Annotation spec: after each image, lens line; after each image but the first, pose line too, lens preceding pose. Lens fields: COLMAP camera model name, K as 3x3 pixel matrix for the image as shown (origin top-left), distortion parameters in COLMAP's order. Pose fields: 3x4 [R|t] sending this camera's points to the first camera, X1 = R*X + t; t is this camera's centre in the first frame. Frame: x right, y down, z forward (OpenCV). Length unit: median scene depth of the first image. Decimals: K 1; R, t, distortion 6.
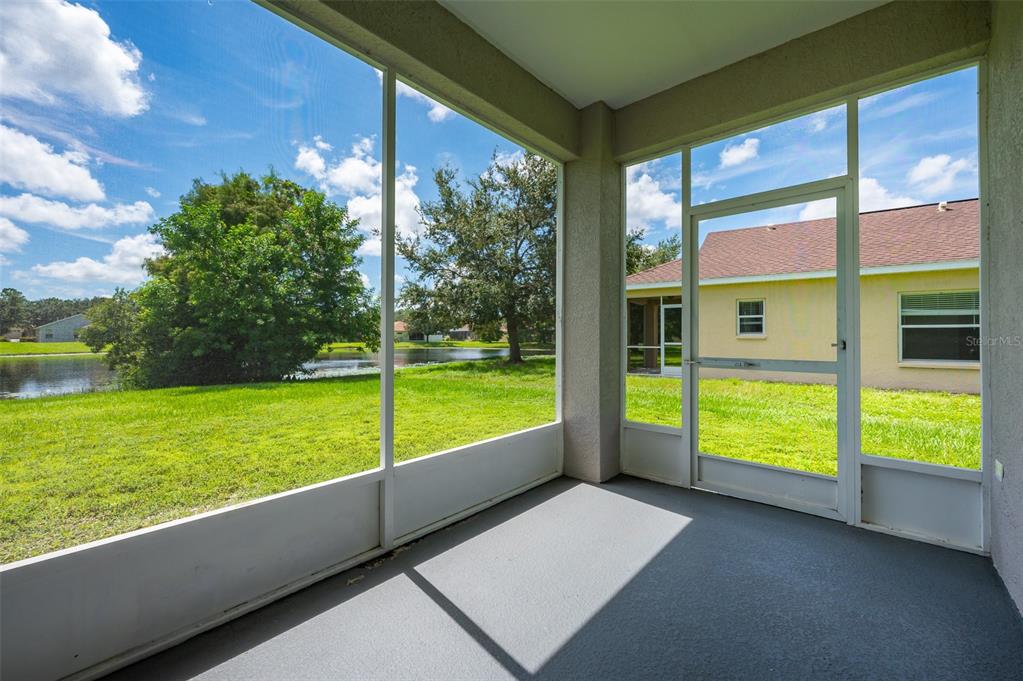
lens RADIAL K [[412.7, 0, 509.5], [0, 412.7, 339.6], [0, 0, 1]] dist [0.002056, 0.000307]
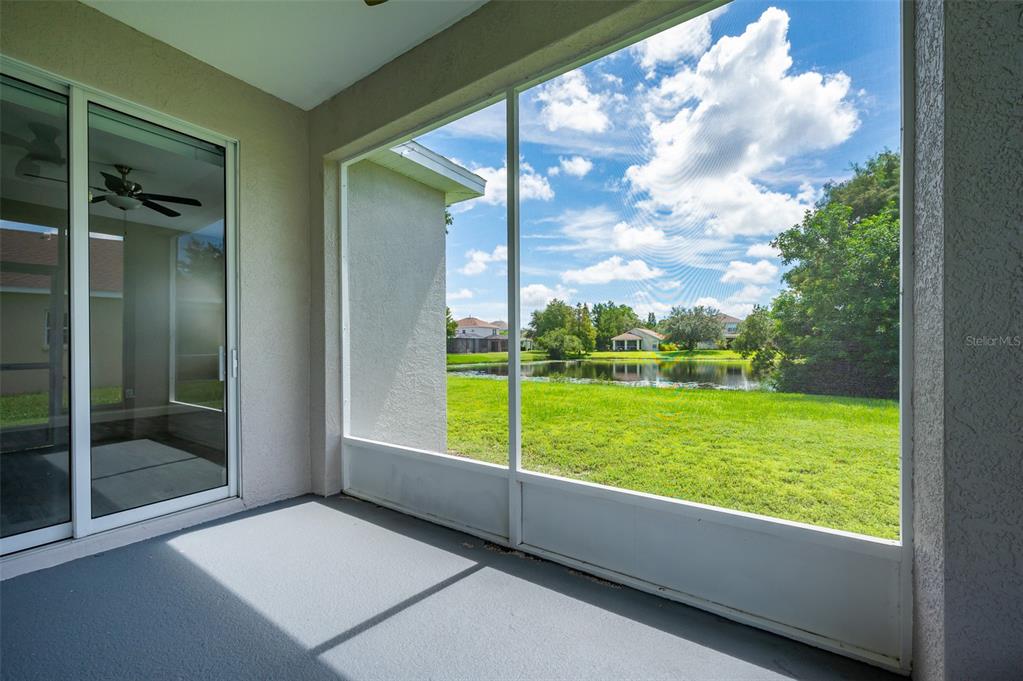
lens RADIAL K [[412.7, 0, 509.5], [0, 412.7, 348.0], [0, 0, 1]] dist [0.002056, 0.000307]
pose [[0.105386, -0.009671, -0.994384, 0.671169], [0.011280, 0.999900, -0.008530, 0.008149], [0.994367, -0.010318, 0.105485, 0.782066]]
